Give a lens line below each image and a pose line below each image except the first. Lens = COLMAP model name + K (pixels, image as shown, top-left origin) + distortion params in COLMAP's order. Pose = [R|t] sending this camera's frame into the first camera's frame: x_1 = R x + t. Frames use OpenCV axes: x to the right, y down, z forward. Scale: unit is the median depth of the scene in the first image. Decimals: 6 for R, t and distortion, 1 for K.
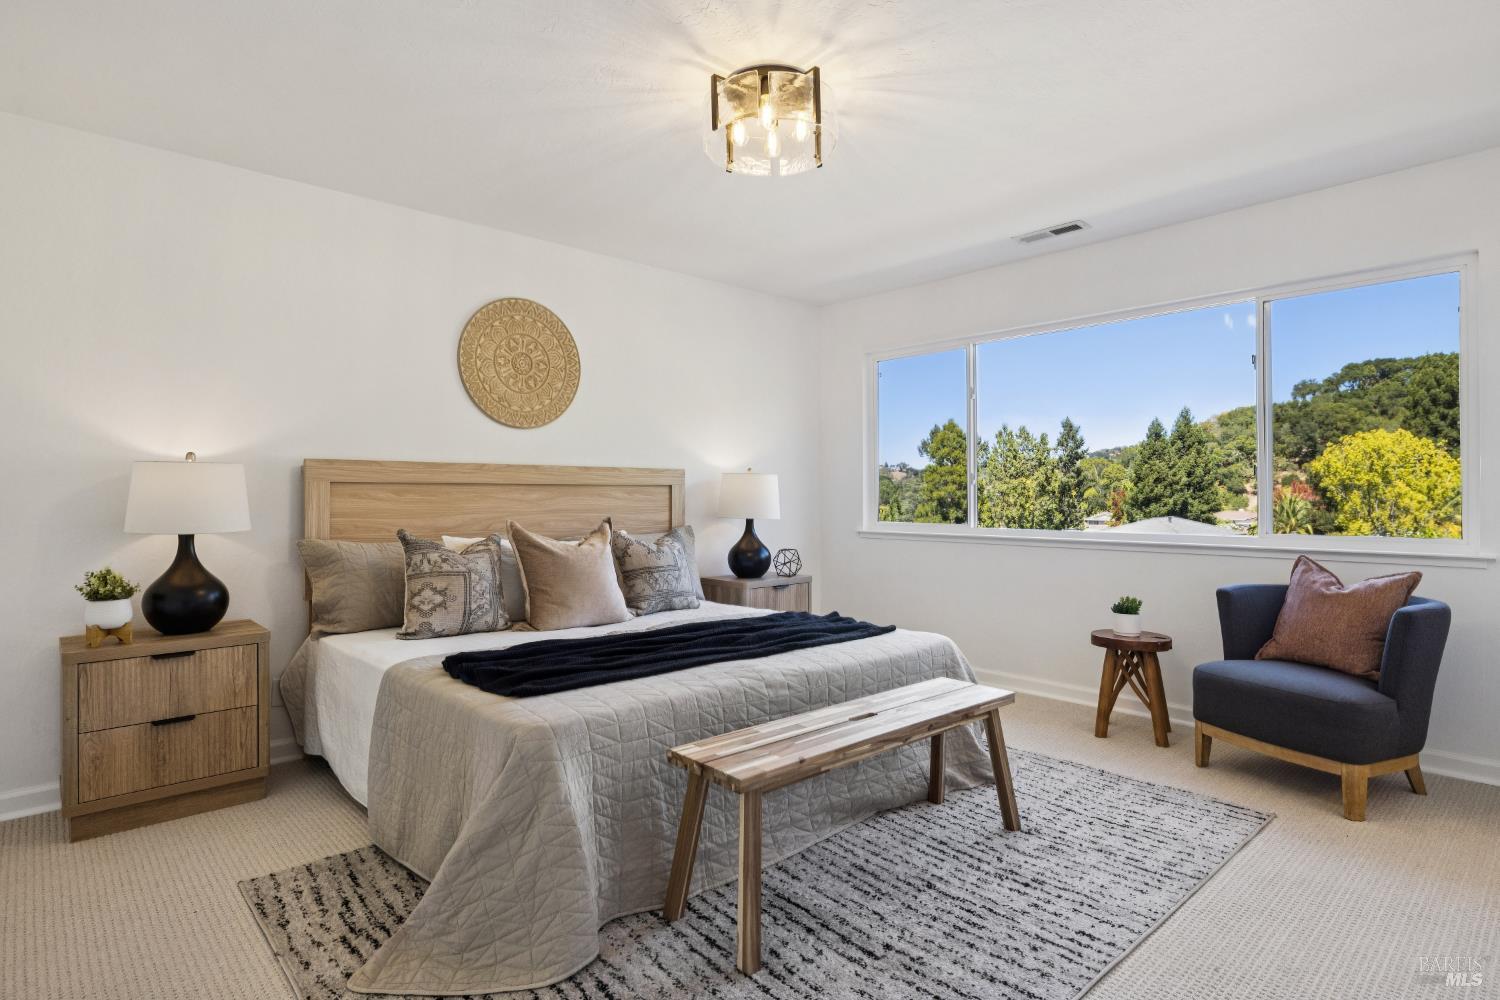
lens RADIAL K [[780.4, 0, 750.0], [0, 780.4, 500.0], [0, 0, 1]] dist [-0.002902, -0.000650]
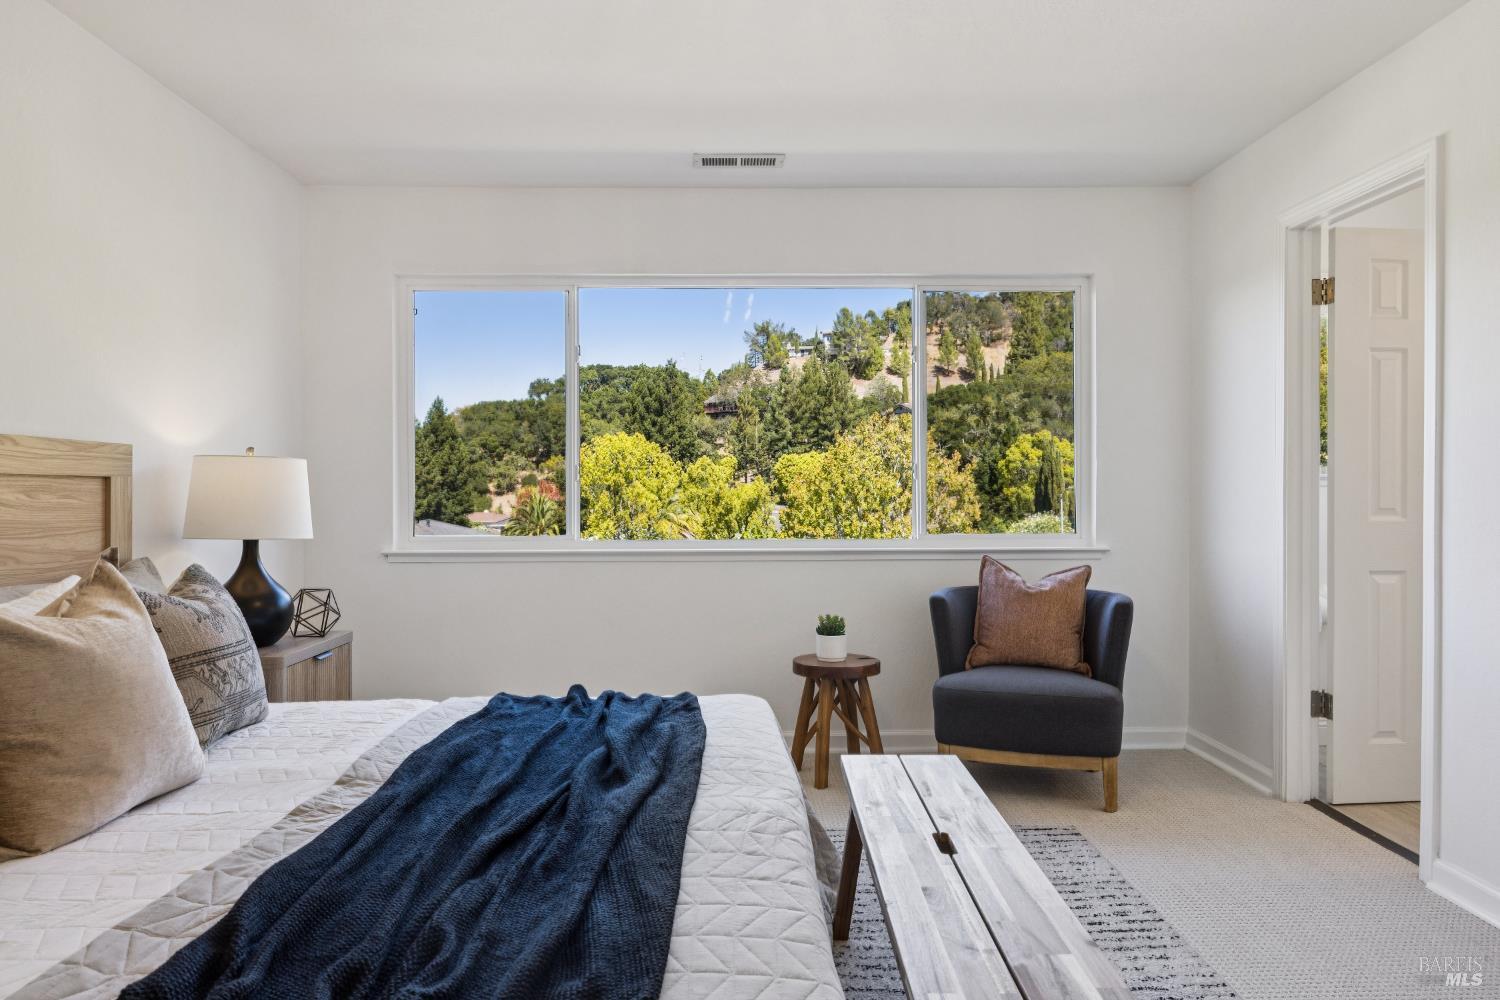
lens RADIAL K [[944.2, 0, 750.0], [0, 944.2, 500.0], [0, 0, 1]] dist [0.002465, 0.001201]
pose [[0.668256, -0.006363, 0.743905, -0.260181], [0.007722, 0.999969, 0.001617, -0.001990], [-0.743892, 0.004664, 0.668284, 0.294600]]
